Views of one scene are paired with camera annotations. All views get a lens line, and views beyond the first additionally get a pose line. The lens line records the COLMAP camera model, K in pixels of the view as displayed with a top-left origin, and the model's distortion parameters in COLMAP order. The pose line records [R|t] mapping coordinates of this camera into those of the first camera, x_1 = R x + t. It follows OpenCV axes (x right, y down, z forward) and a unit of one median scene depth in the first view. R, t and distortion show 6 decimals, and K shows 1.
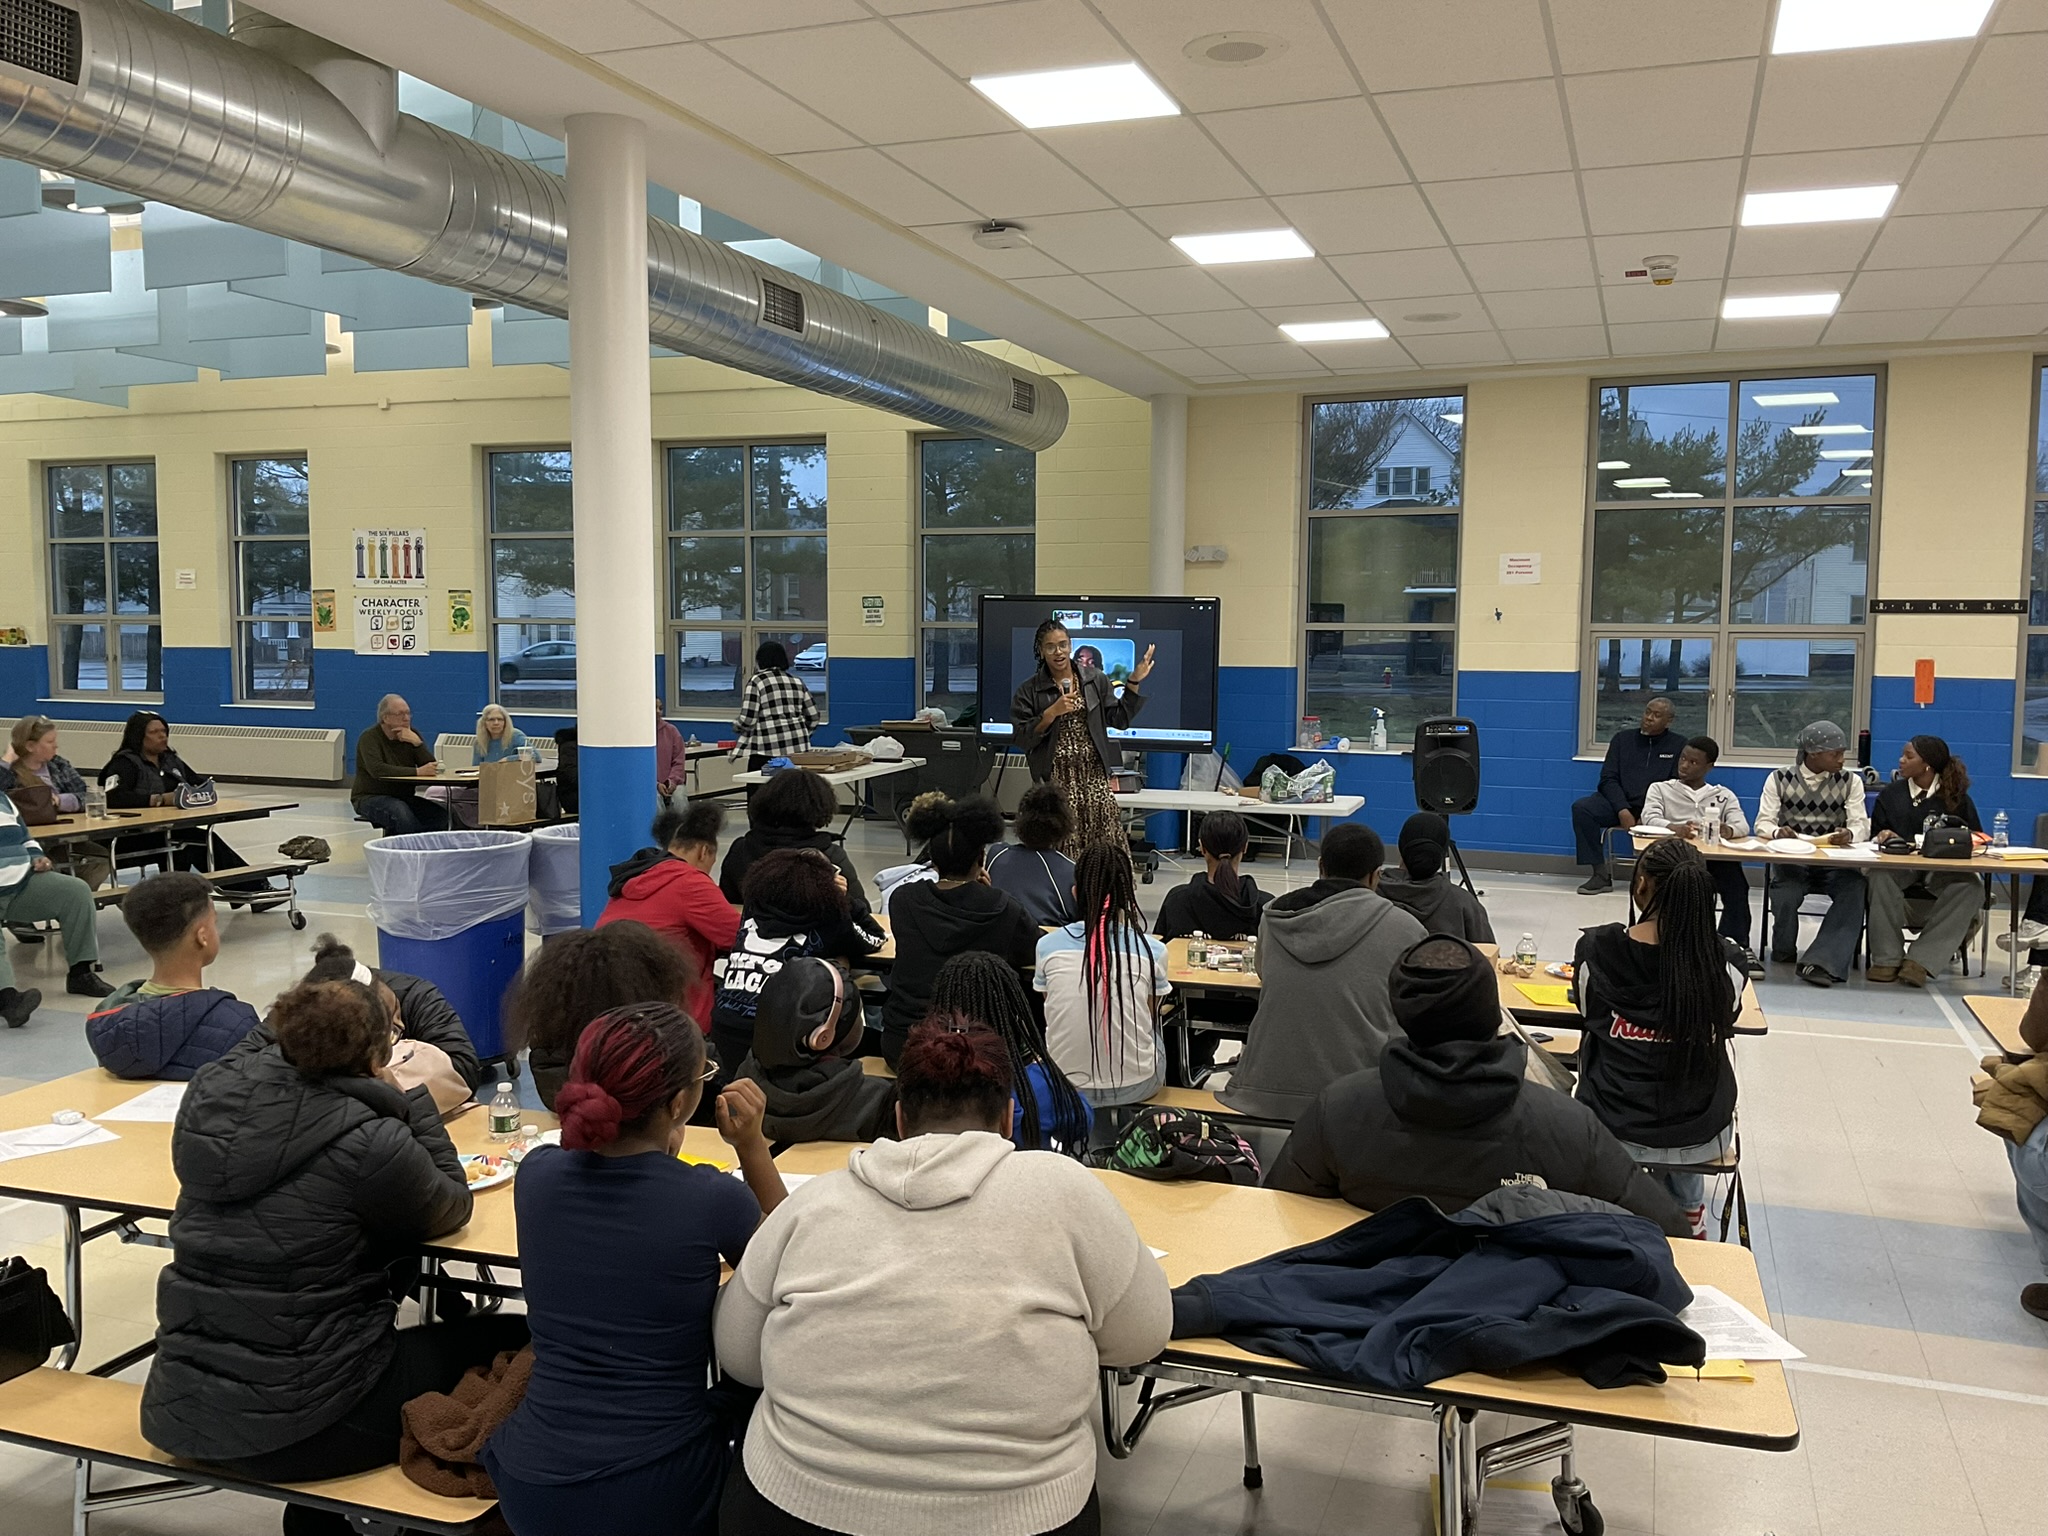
lens RADIAL K [[1732.3, 0, 1020.3], [0, 1732.3, 836.6], [0, 0, 1]] dist [0.038656, -0.075709]
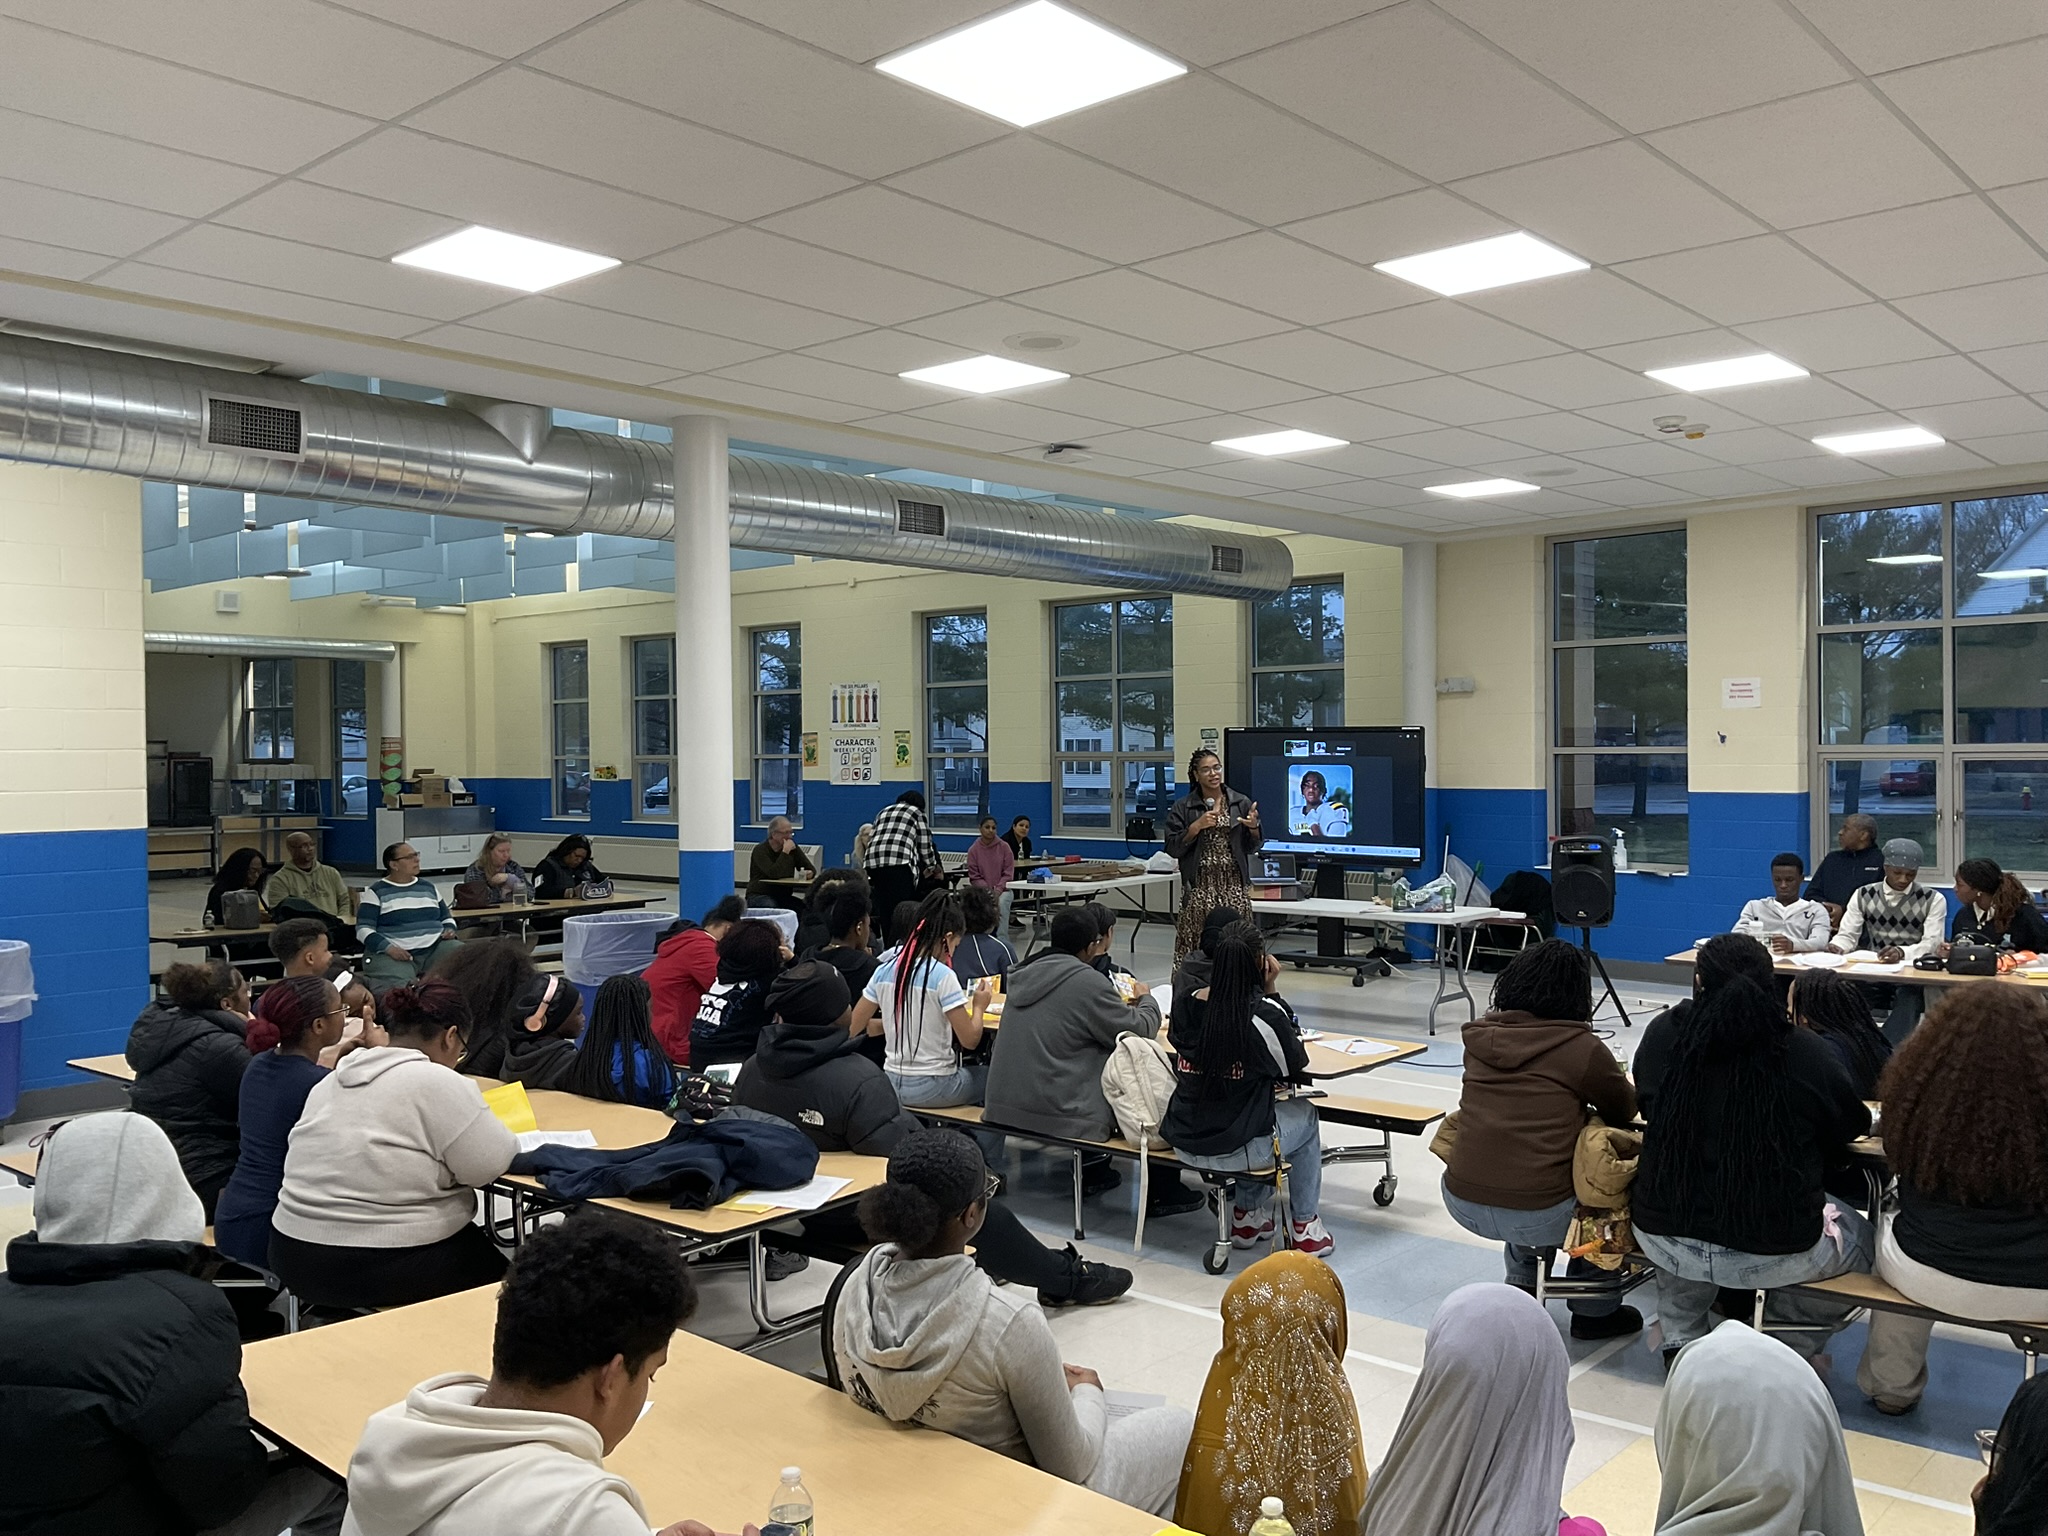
lens RADIAL K [[1703.8, 0, 1024.0], [0, 1703.8, 768.0], [0, 0, 1]] dist [0.061240, -0.113338]
pose [[0.932508, -0.011425, -0.360969, 0.264164], [-0.029220, 0.993836, -0.106941, 0.011783], [0.359966, 0.110270, 0.926426, -0.094399]]
